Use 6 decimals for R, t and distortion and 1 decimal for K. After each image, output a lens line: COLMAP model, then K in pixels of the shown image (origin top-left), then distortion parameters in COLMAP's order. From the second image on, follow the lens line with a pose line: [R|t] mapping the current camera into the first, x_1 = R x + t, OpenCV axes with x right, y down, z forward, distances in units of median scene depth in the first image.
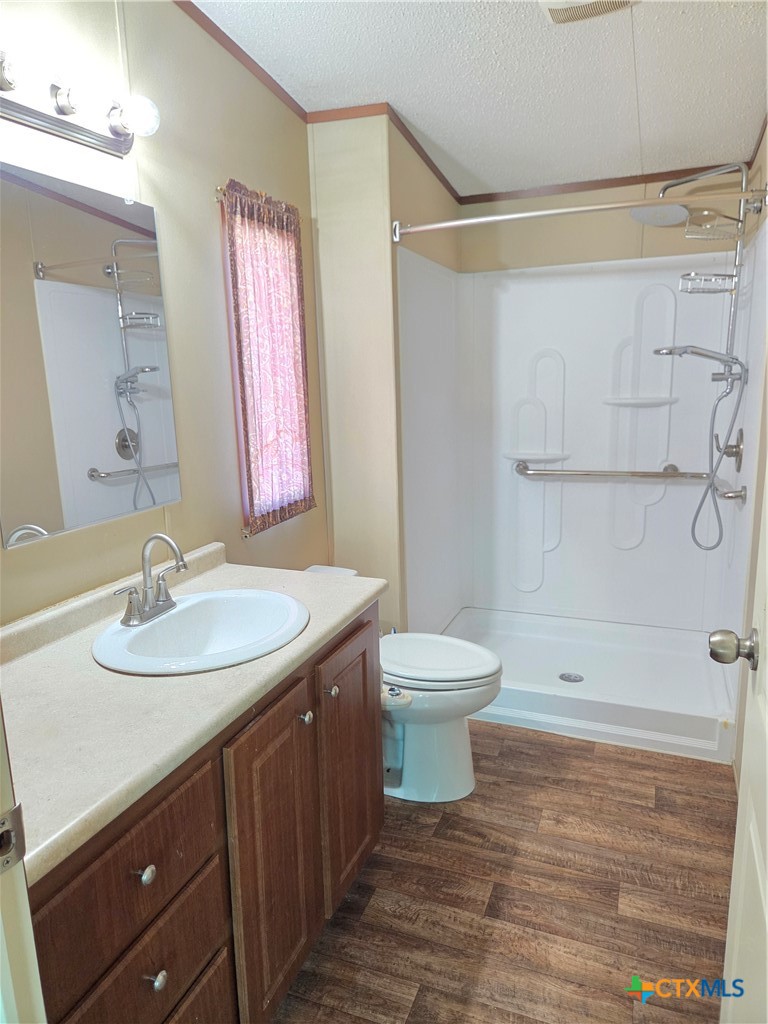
lens RADIAL K [[689.6, 0, 396.1], [0, 689.6, 512.2], [0, 0, 1]] dist [0.069416, -0.067708]
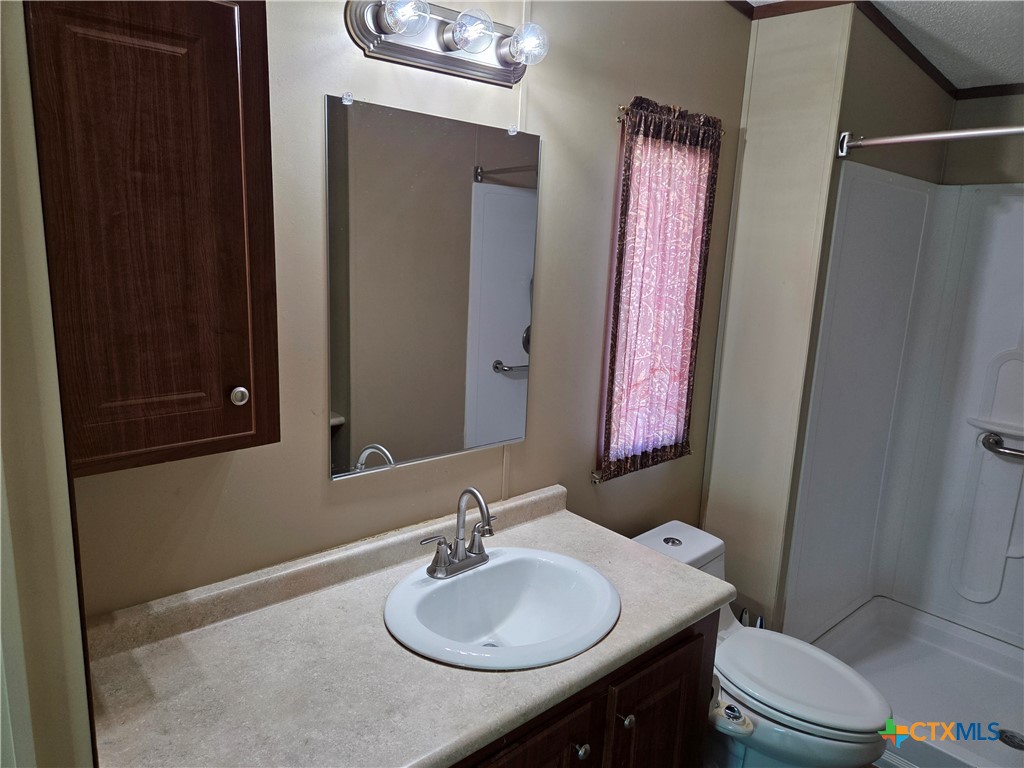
lens RADIAL K [[689.6, 0, 507.6], [0, 689.6, 383.5], [0, 0, 1]] dist [0.069416, -0.067708]
pose [[0.885876, 0.156230, -0.436826, 0.058054], [-0.159075, 0.986801, 0.030325, -0.100633], [0.435798, 0.042624, 0.899035, 0.122072]]
